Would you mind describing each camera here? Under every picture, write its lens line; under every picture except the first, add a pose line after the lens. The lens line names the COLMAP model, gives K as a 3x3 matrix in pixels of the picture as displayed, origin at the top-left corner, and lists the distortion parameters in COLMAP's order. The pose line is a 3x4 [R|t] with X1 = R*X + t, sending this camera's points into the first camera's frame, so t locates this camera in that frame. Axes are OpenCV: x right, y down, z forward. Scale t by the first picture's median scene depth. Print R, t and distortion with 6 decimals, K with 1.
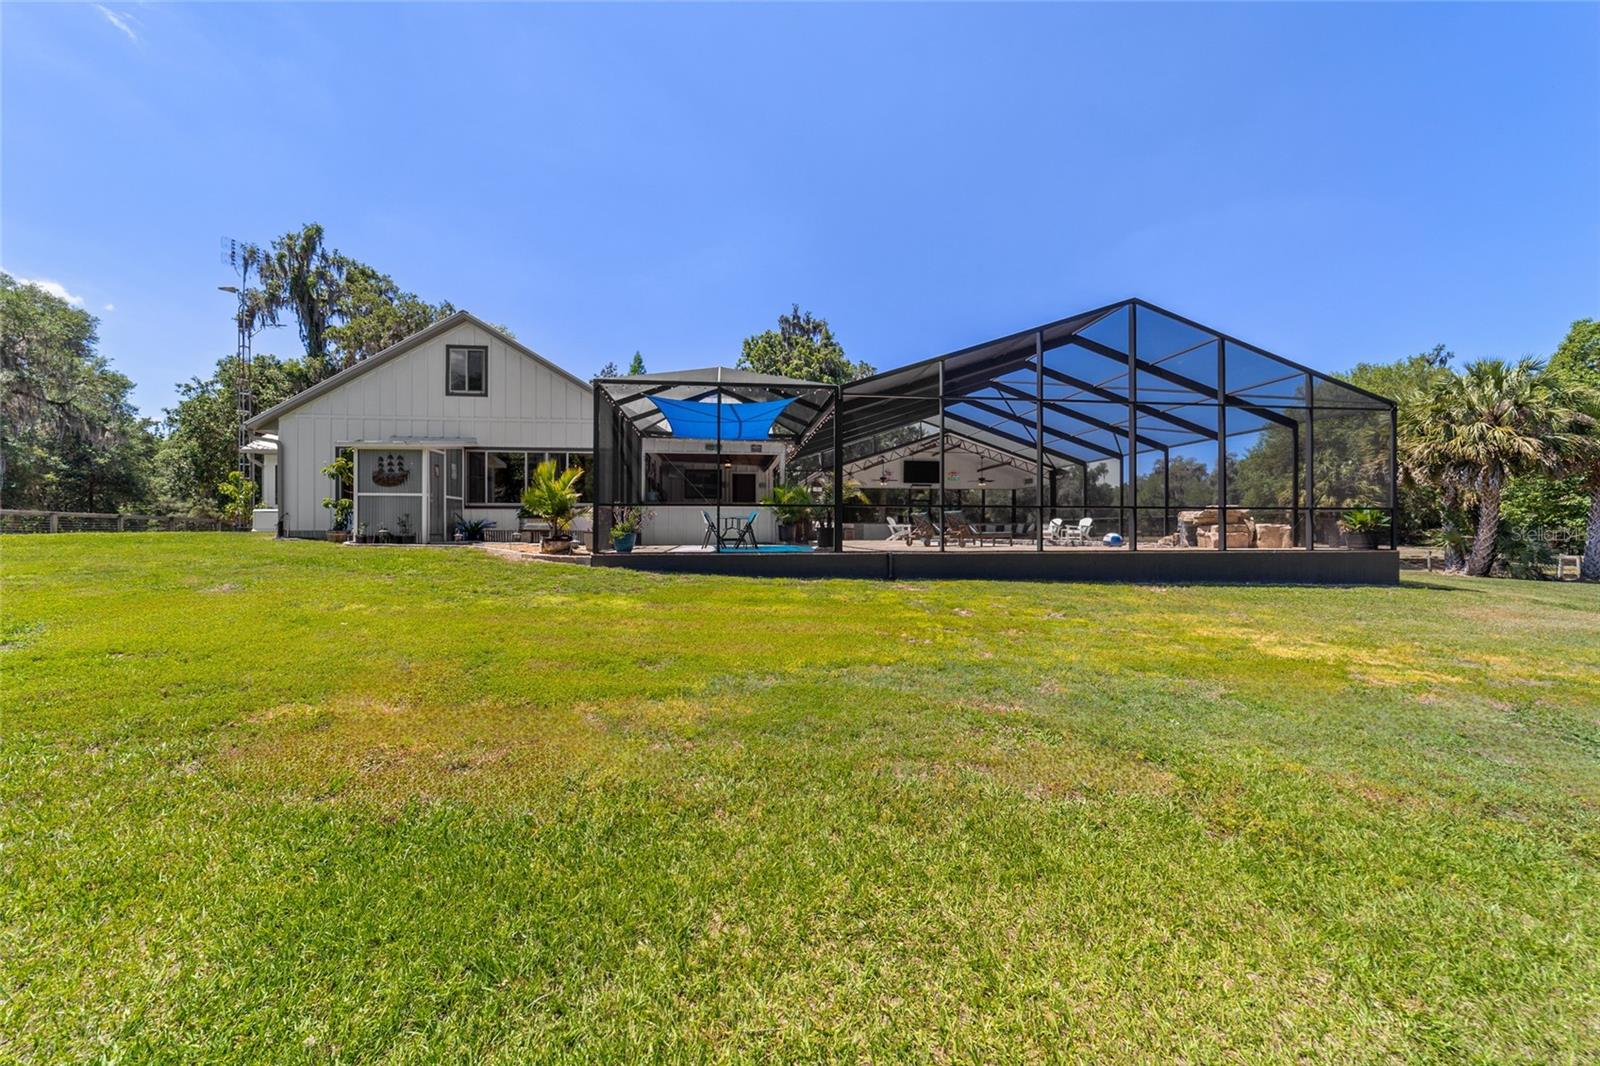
lens RADIAL K [[616.7, 0, 800.0], [0, 616.7, 533.0], [0, 0, 1]] dist [-0.000520, -0.000028]
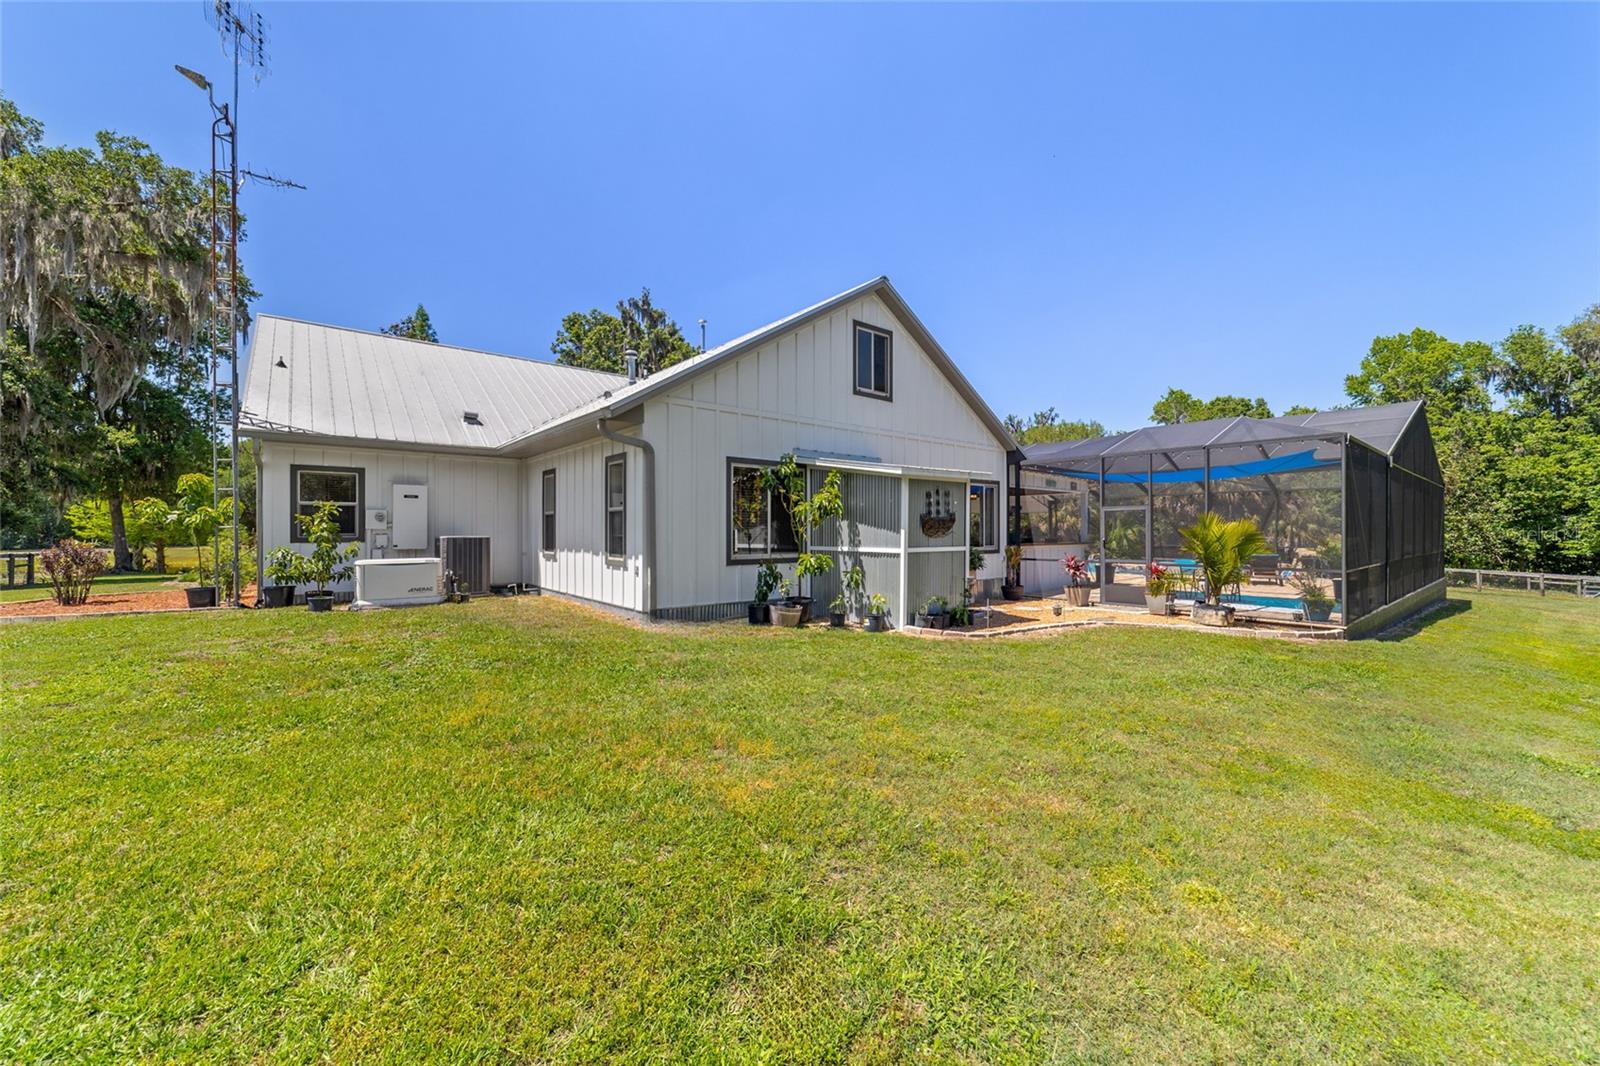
lens RADIAL K [[616.7, 0, 800.0], [0, 616.7, 533.0], [0, 0, 1]] dist [-0.000520, -0.000028]
pose [[0.842238, -0.003181, 0.539096, -1.001776], [0.002591, 0.999995, 0.001853, -0.070993], [-0.539100, -0.000164, 0.842242, 0.459783]]
